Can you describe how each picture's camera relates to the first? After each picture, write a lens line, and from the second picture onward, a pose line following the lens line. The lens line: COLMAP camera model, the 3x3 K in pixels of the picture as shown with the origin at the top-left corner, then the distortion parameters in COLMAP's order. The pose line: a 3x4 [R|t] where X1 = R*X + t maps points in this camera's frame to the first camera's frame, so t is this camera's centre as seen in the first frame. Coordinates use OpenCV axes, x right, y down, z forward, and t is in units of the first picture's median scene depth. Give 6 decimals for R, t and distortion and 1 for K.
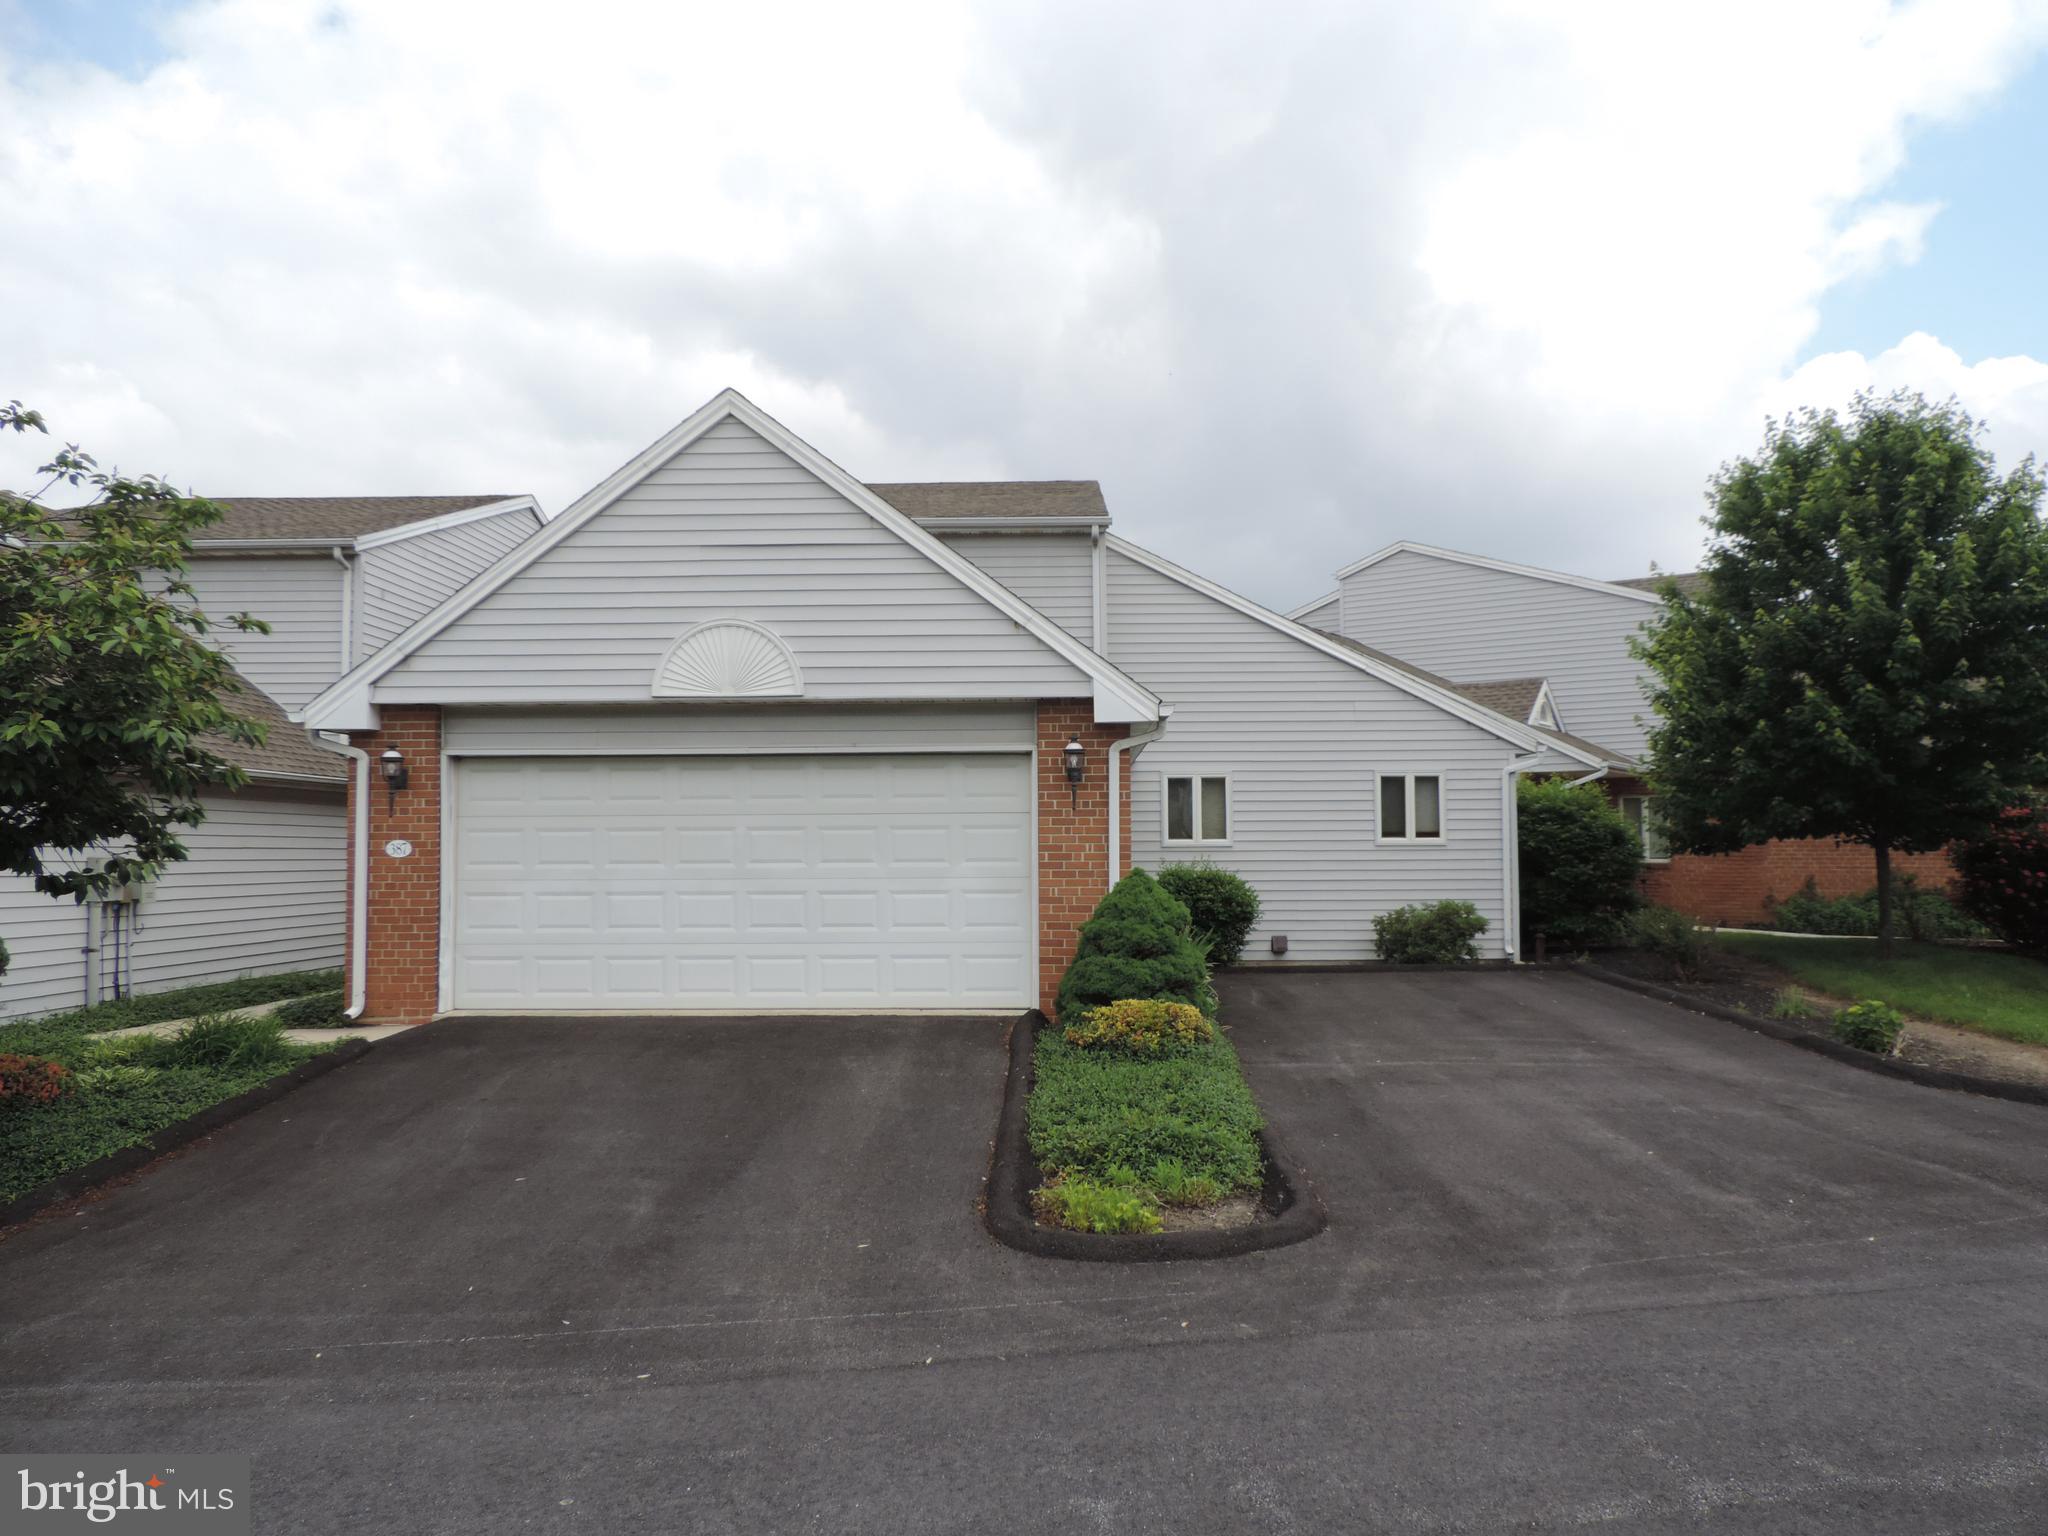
lens RADIAL K [[1447.5, 0, 1024.0], [0, 1447.5, 768.0], [0, 0, 1]] dist [-0.037763, 0.006340]
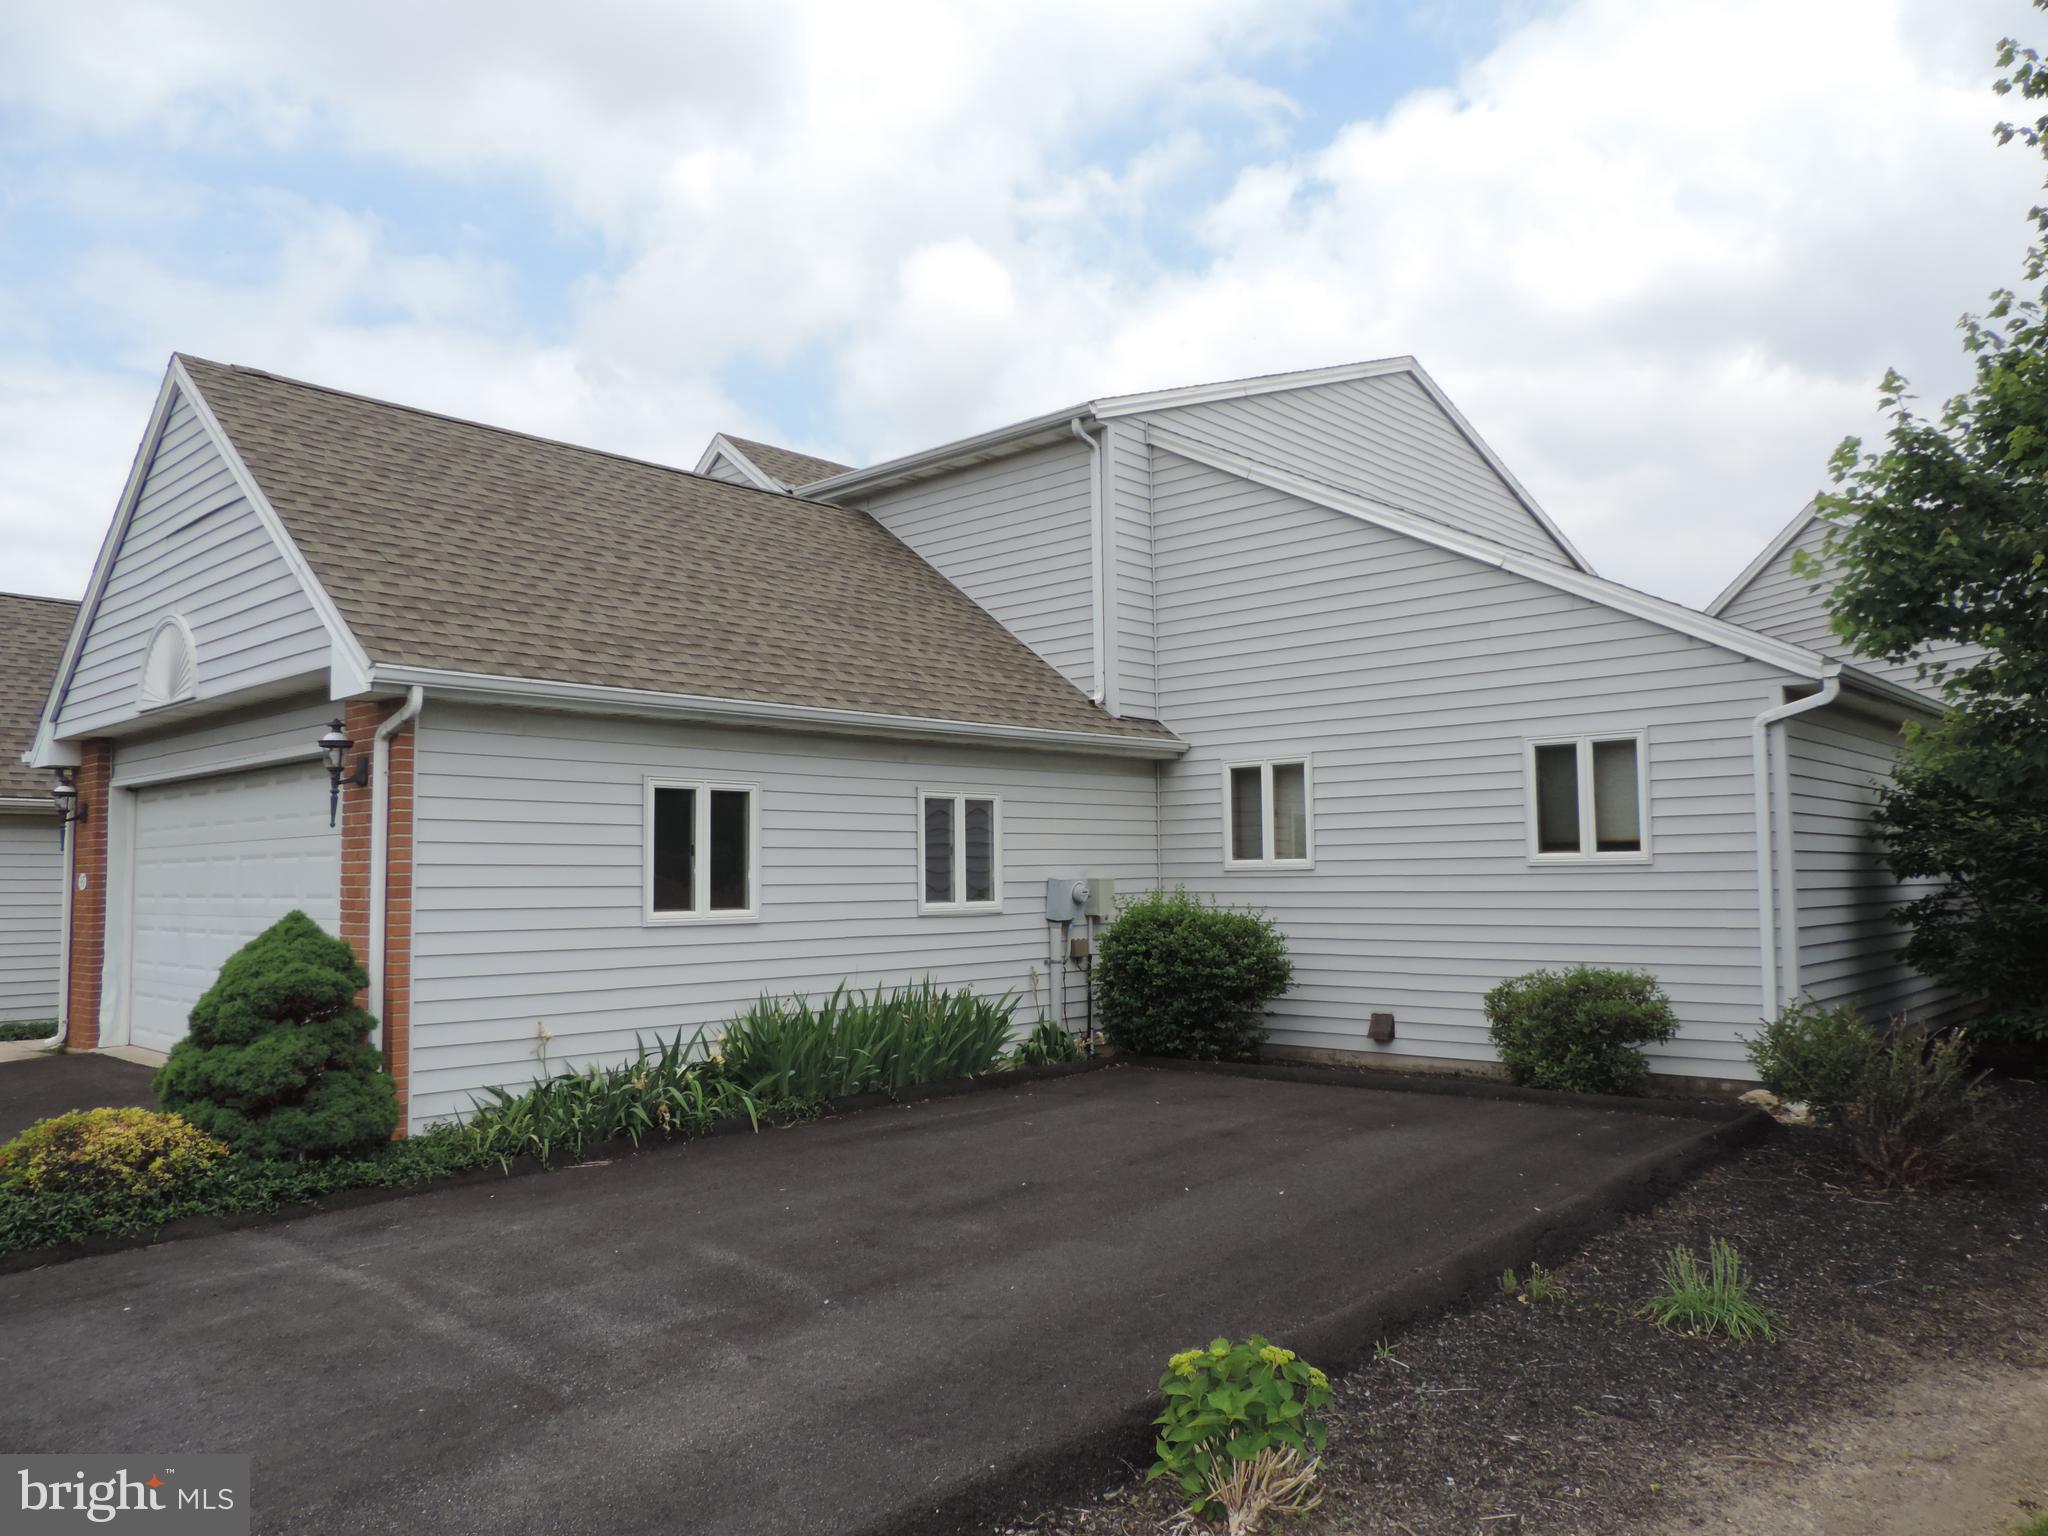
lens RADIAL K [[1447.5, 0, 1024.0], [0, 1447.5, 768.0], [0, 0, 1]] dist [-0.037763, 0.006340]
pose [[0.760388, -0.051943, -0.647389, 0.465691], [0.044165, 0.998625, -0.028251, 0.021820], [0.647966, -0.007110, 0.761636, 0.429714]]
